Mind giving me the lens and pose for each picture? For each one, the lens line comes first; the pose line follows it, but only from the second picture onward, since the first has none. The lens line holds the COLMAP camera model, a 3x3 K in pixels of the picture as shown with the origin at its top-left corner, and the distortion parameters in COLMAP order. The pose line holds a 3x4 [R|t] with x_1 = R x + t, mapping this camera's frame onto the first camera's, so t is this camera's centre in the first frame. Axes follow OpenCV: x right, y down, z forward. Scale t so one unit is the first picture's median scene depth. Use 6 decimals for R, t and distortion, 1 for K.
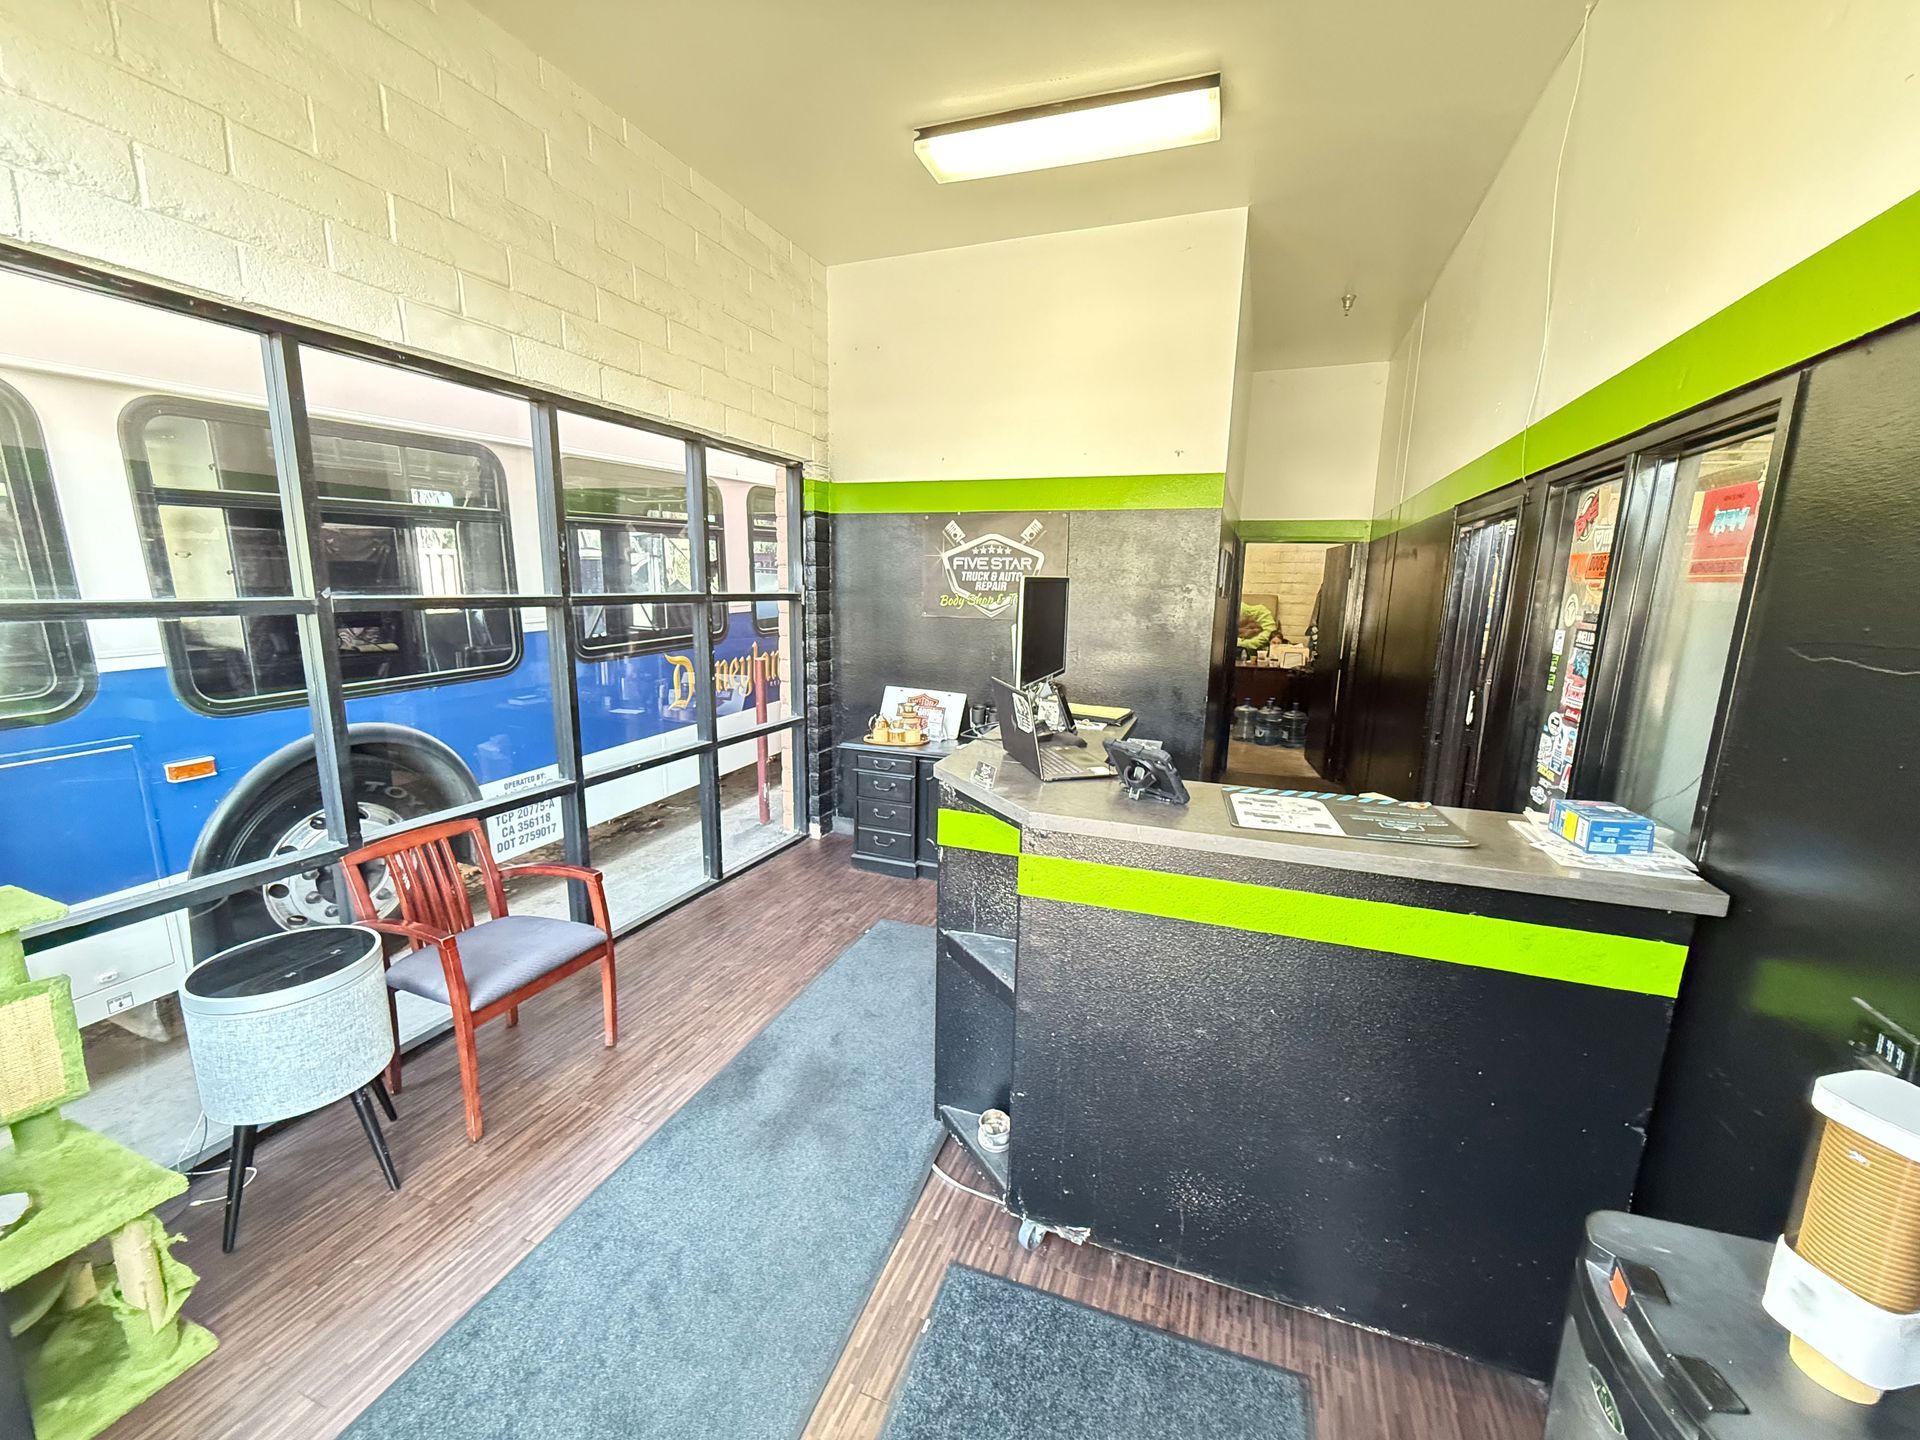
lens RADIAL K [[754.0, 0, 971.1], [0, 754.0, 723.9], [0, 0, 1]] dist [-0.003108, 0.001095]
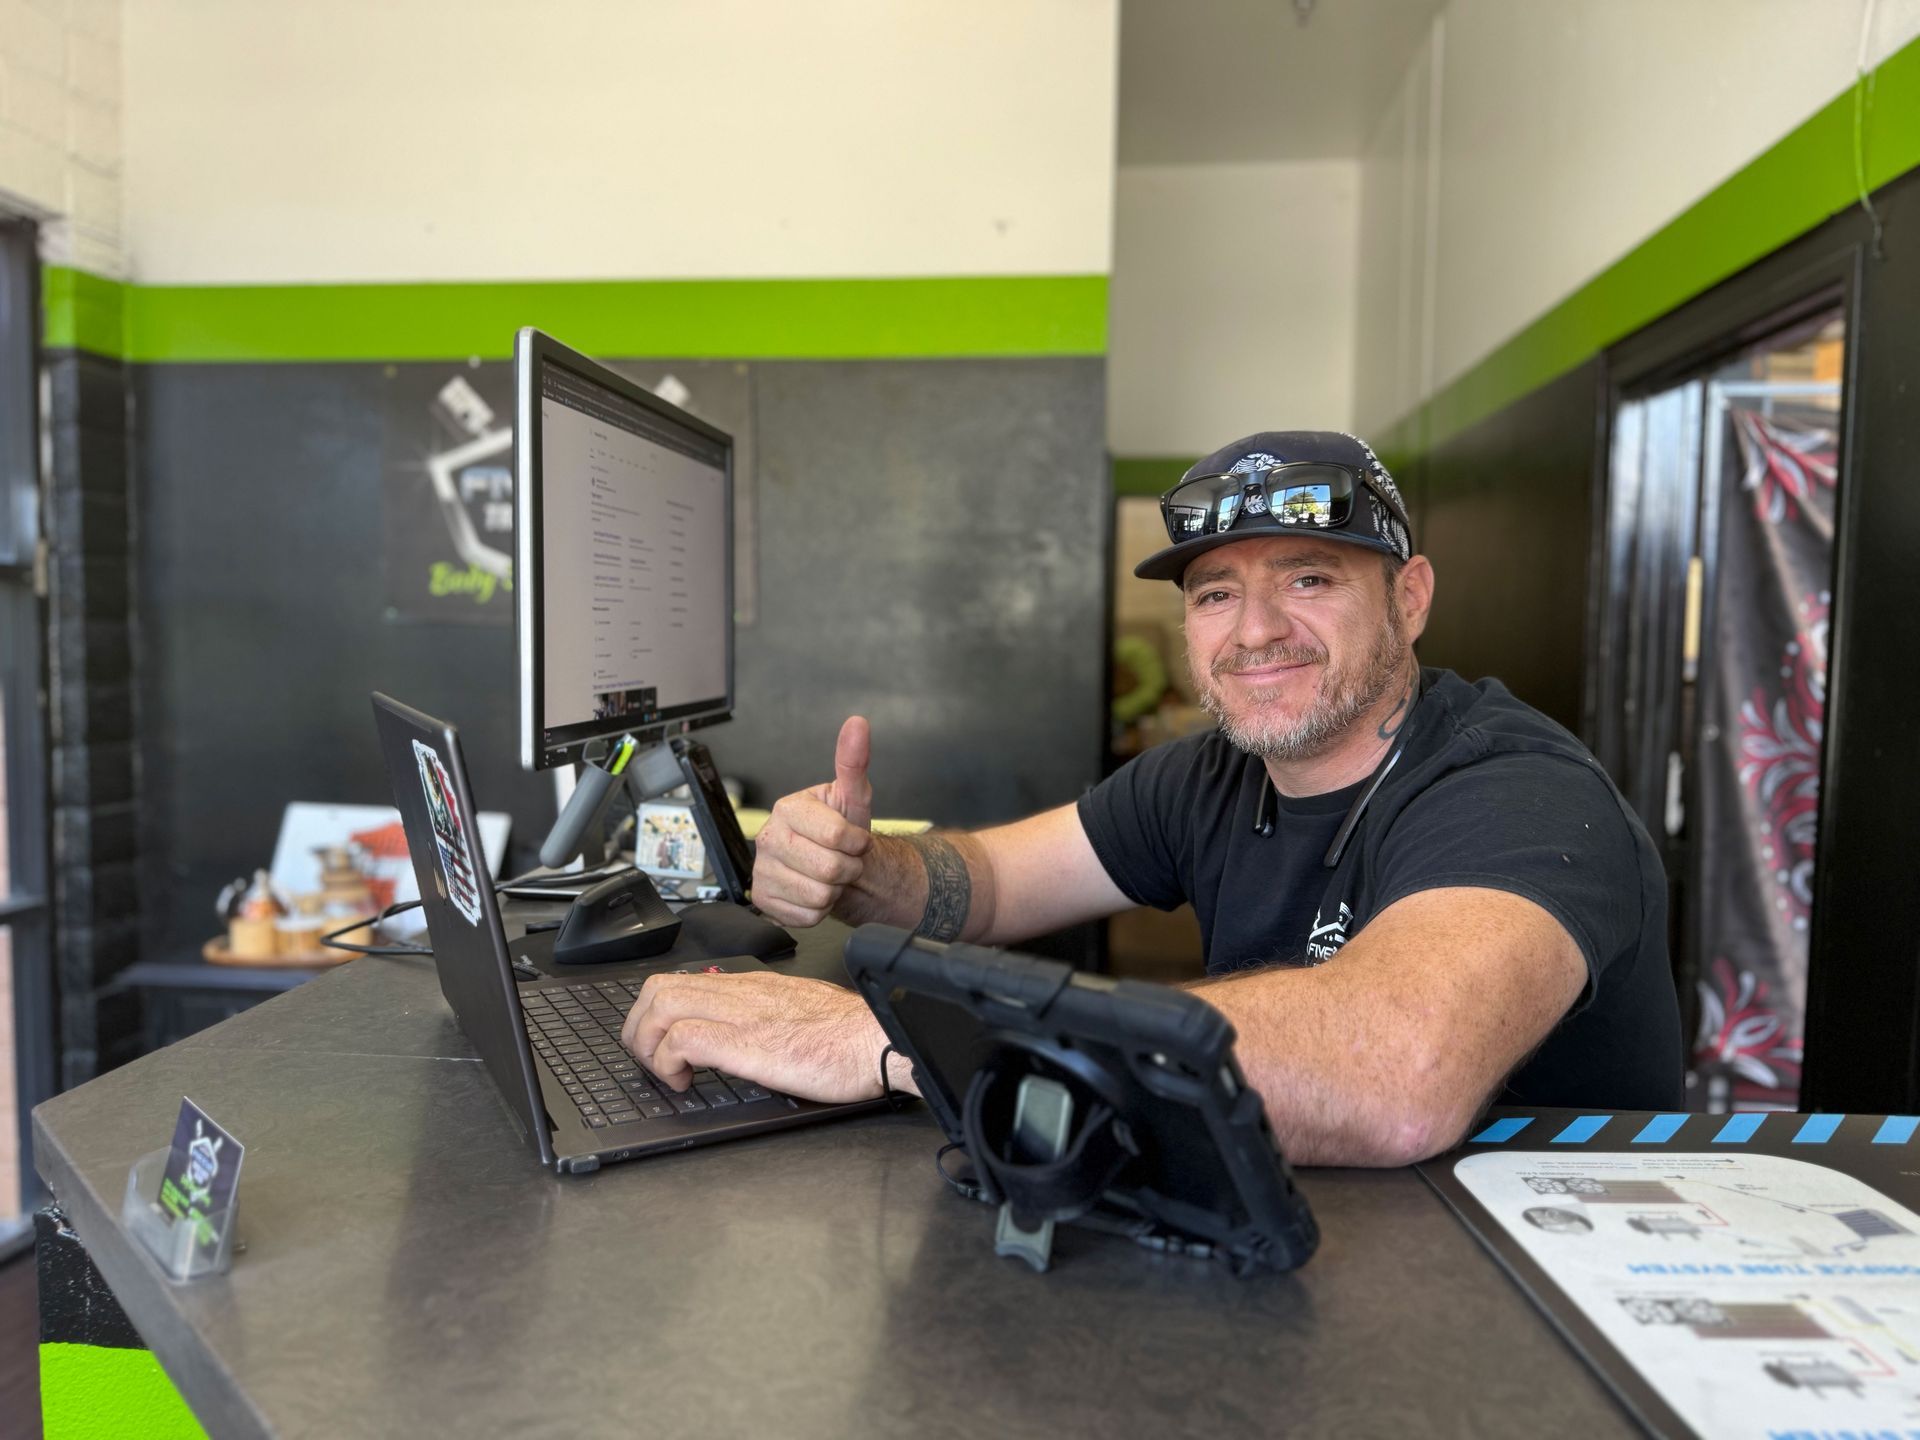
lens RADIAL K [[1369.7, 0, 962.1], [0, 1369.7, 720.9], [0, 0, 1]] dist [0.010896, -0.014927]
pose [[0.968275, -0.025406, 0.248592, 0.047546], [0.054080, 0.992547, -0.109207, 0.001723], [-0.243965, 0.119186, 0.962432, 0.259976]]
